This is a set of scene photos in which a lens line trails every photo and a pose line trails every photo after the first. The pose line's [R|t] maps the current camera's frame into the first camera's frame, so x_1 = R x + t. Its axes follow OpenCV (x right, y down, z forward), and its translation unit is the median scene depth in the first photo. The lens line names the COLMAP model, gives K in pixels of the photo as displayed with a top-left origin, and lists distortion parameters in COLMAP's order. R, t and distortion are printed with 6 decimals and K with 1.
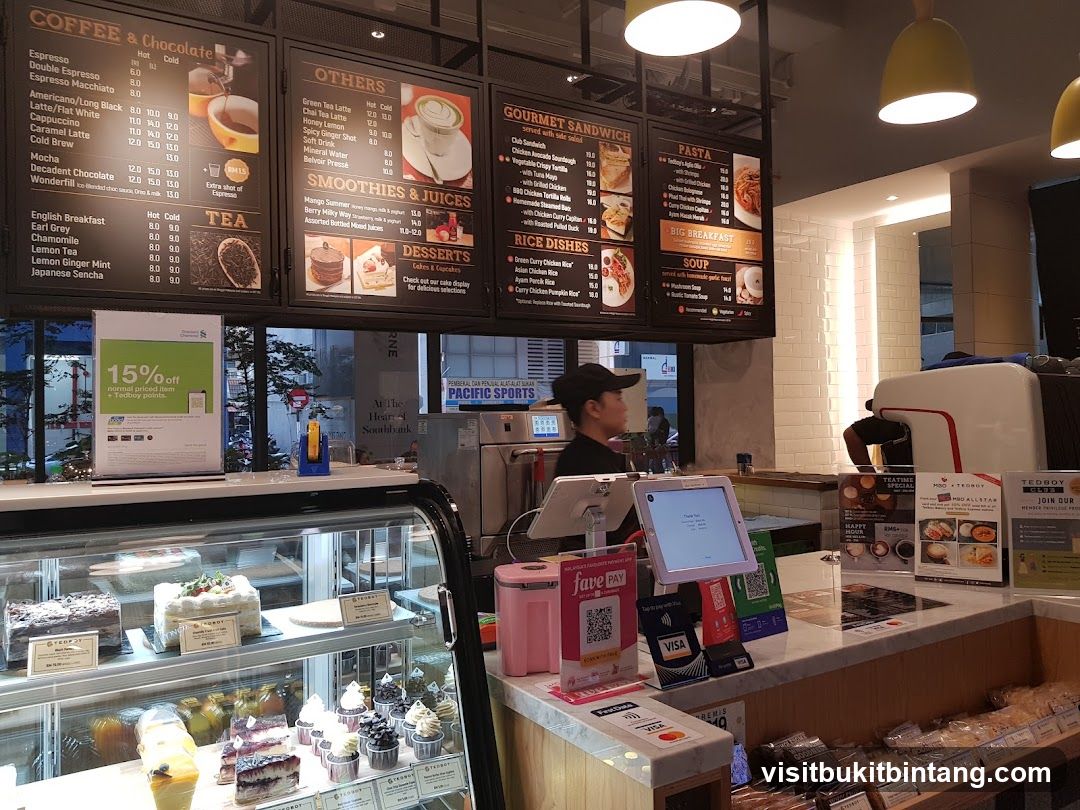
lens RADIAL K [[813.0, 0, 535.5], [0, 813.0, 395.0], [0, 0, 1]] dist [0.038704, -0.073180]
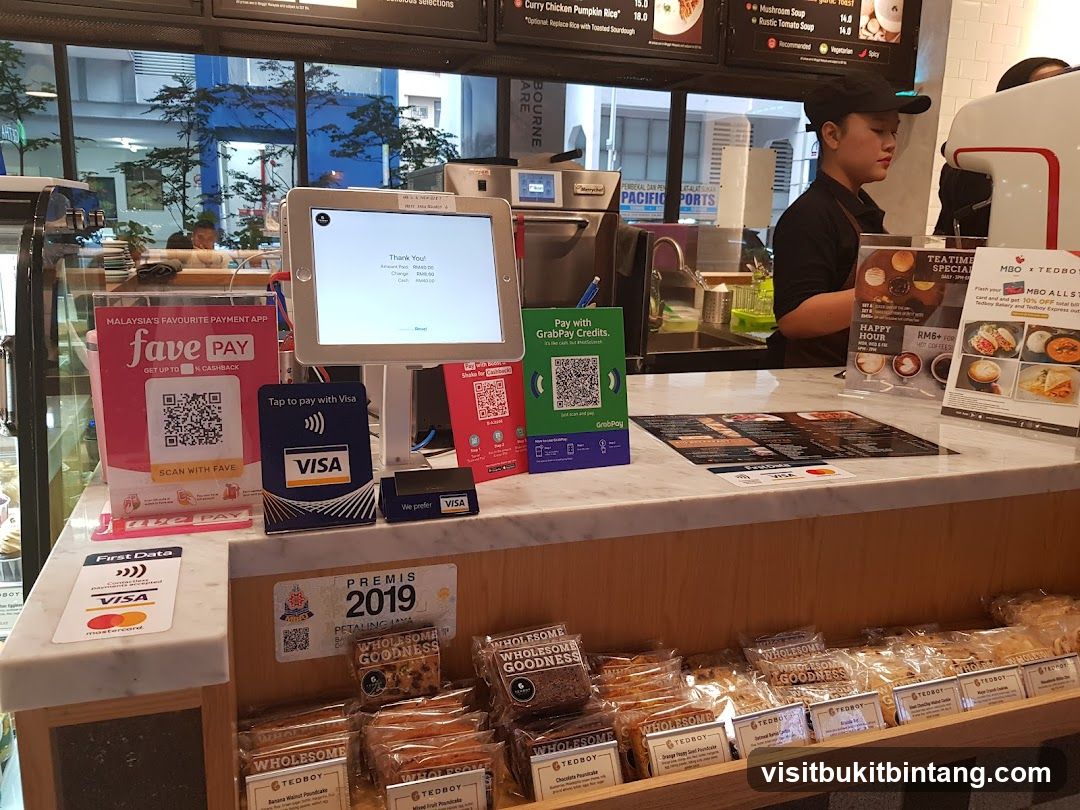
lens RADIAL K [[813.0, 0, 533.7], [0, 813.0, 402.8], [0, 0, 1]] dist [0.038704, -0.073180]
pose [[0.972574, 0.090818, -0.214132, 0.289194], [-0.037257, 0.969562, 0.241996, 0.074031], [0.229592, -0.227381, 0.946354, 0.315719]]
